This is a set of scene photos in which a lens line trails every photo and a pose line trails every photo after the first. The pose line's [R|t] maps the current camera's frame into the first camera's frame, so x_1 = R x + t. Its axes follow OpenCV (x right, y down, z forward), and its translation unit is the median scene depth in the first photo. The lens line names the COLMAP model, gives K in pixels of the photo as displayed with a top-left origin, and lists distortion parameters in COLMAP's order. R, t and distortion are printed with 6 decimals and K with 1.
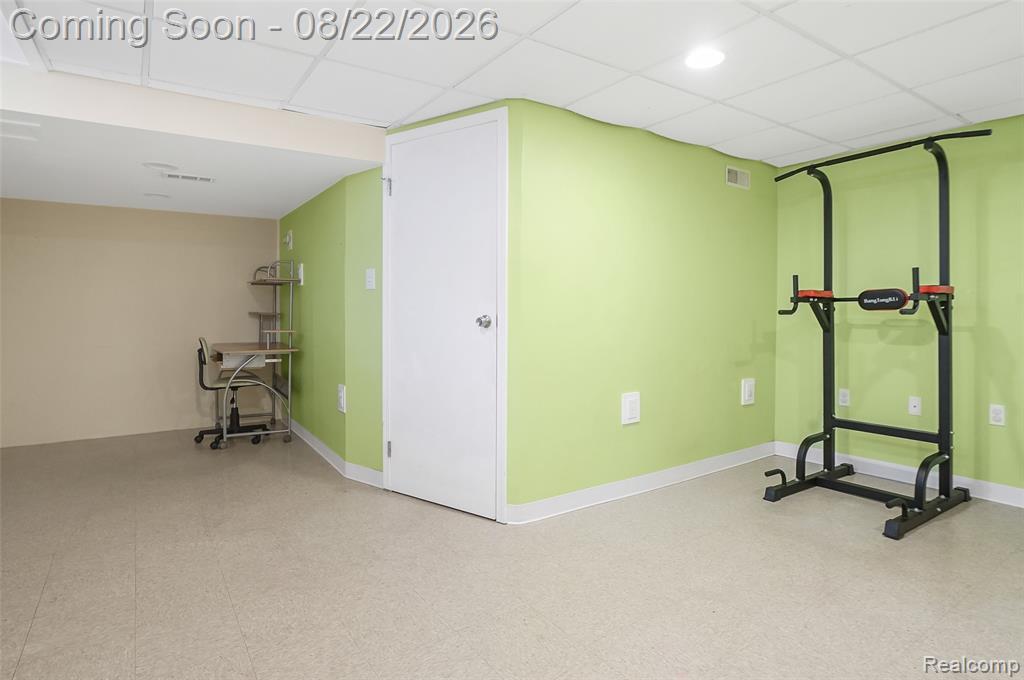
lens RADIAL K [[519.4, 0, 506.0], [0, 519.4, 339.3], [0, 0, 1]] dist [-0.051842, 0.025311]
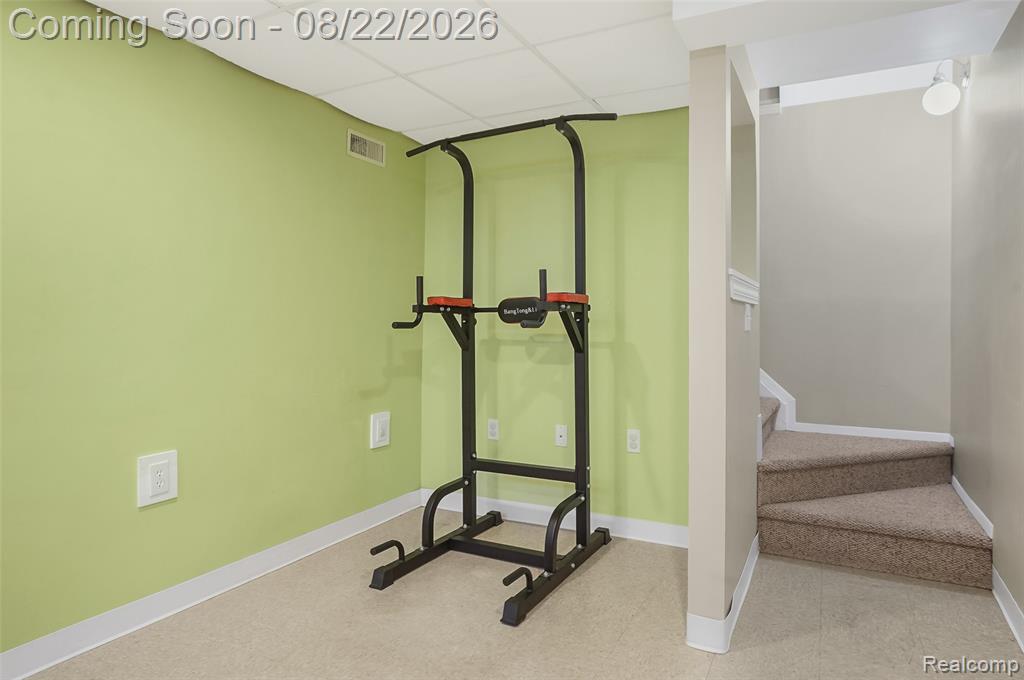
lens RADIAL K [[541.7, 0, 510.8], [0, 541.7, 354.7], [0, 0, 1]] dist [-0.016628, 0.000457]
pose [[0.894868, -0.019087, 0.445922, 0.339399], [0.020461, 0.999789, 0.001733, -0.008160], [-0.445861, 0.007574, 0.895070, 0.230101]]
